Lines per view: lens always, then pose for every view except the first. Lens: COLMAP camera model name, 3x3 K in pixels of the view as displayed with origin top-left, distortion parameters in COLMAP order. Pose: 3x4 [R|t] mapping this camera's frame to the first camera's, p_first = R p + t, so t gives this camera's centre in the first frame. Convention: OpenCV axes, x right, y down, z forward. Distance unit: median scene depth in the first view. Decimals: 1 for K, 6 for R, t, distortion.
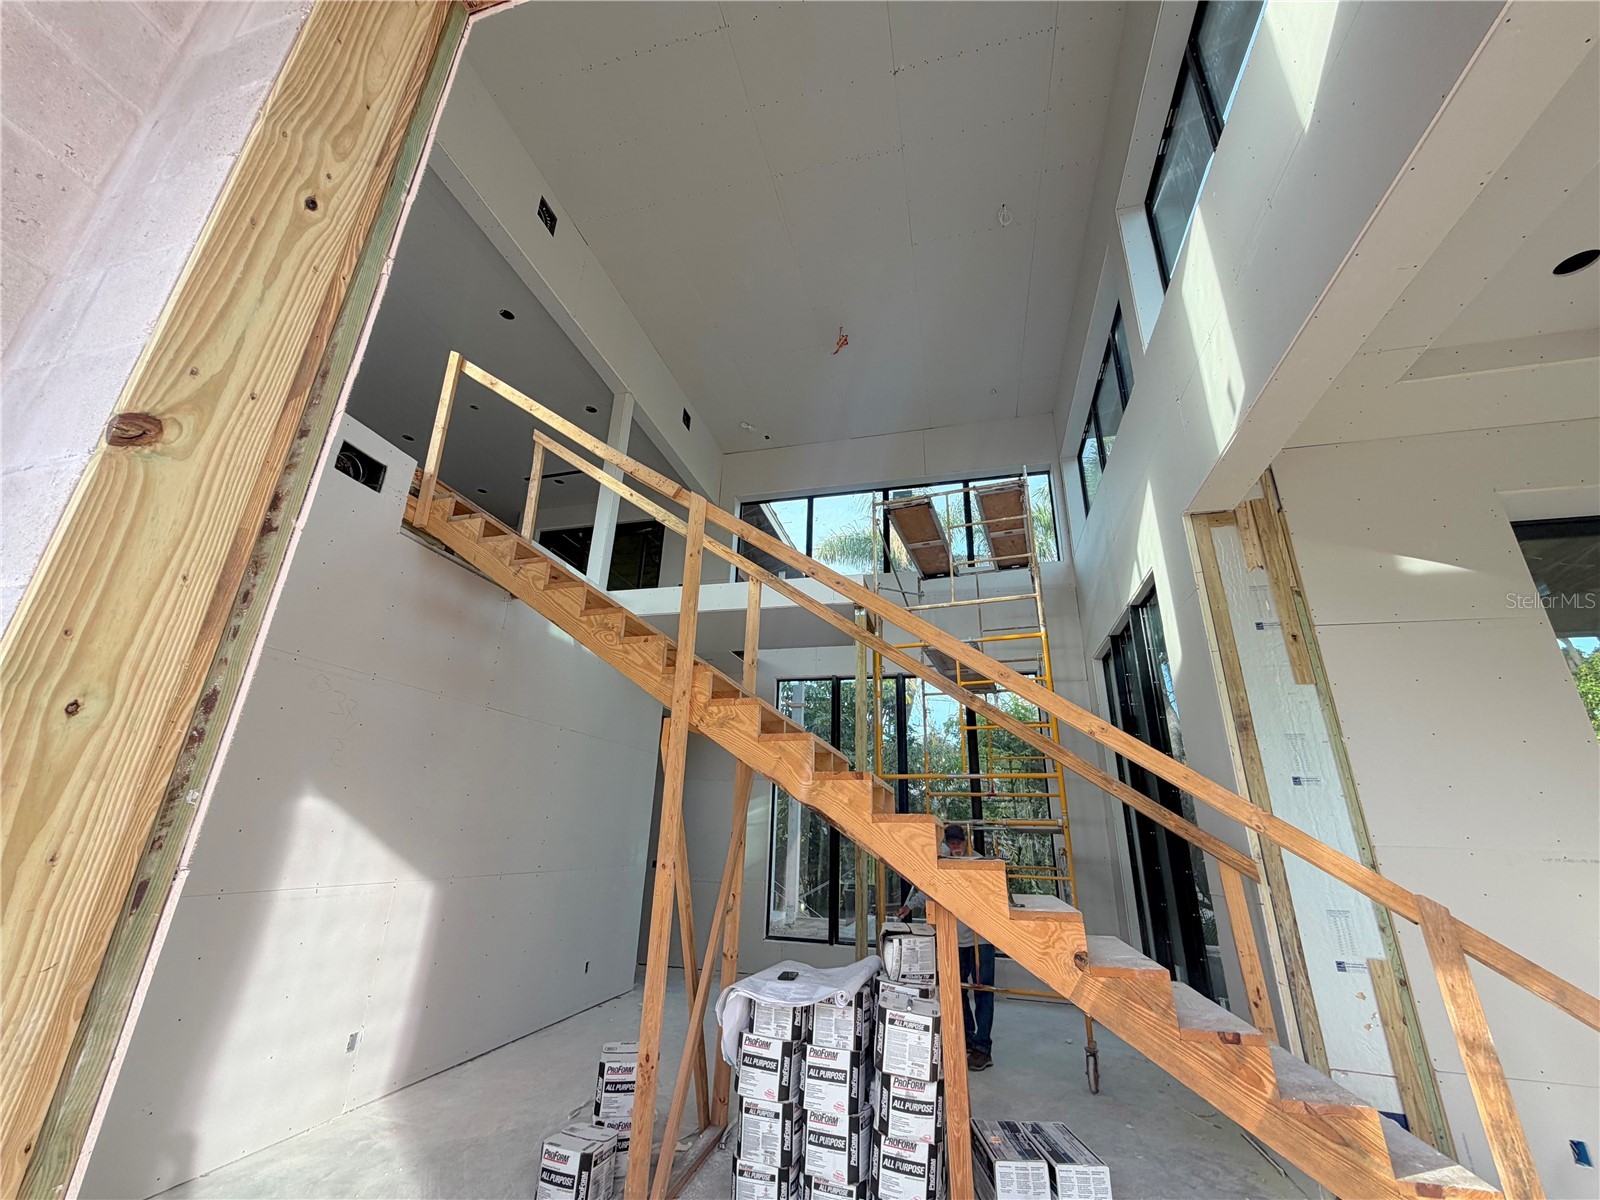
lens RADIAL K [[642.1, 0, 792.9], [0, 642.1, 597.0], [0, 0, 1]] dist [0.003091, -0.000285]
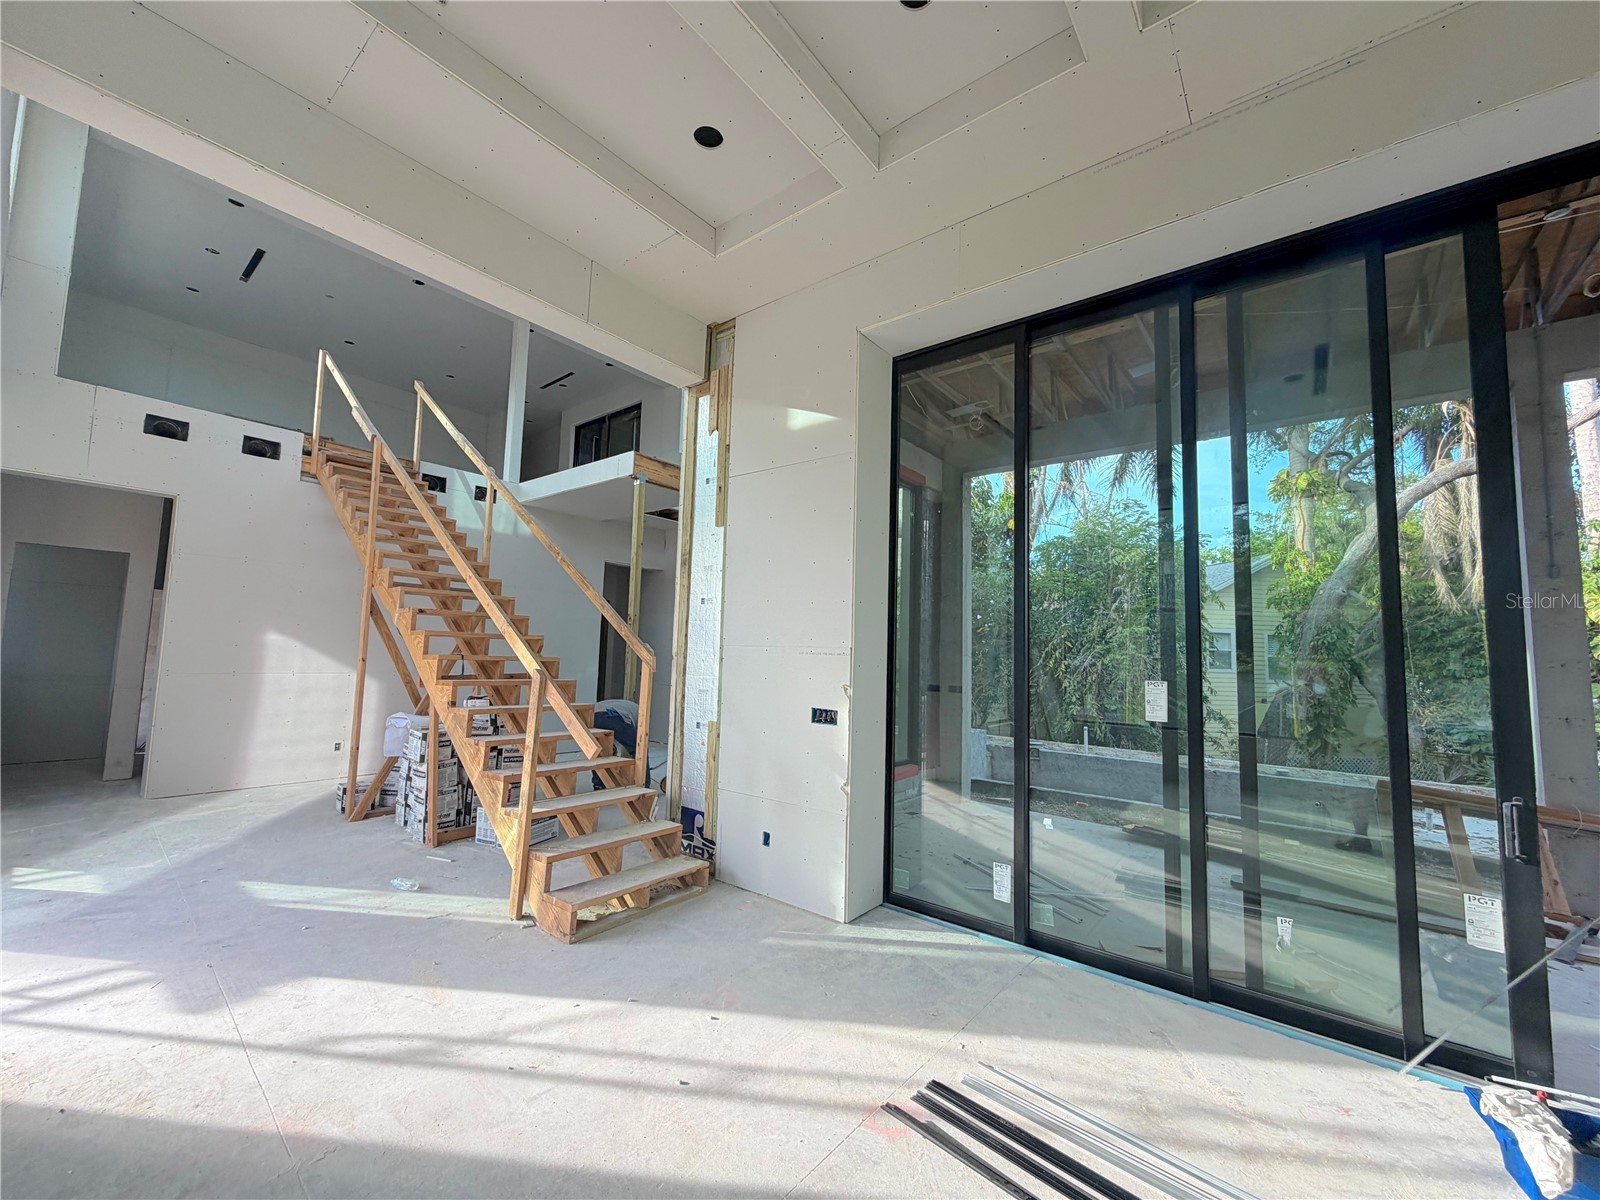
lens RADIAL K [[642.1, 0, 795.6], [0, 642.1, 602.7], [0, 0, 1]] dist [0.003091, -0.000285]
pose [[0.919502, -0.044879, -0.390515, 1.361798], [0.149850, 0.958462, 0.242686, -0.012195], [0.363402, -0.281669, 0.888032, -0.114368]]
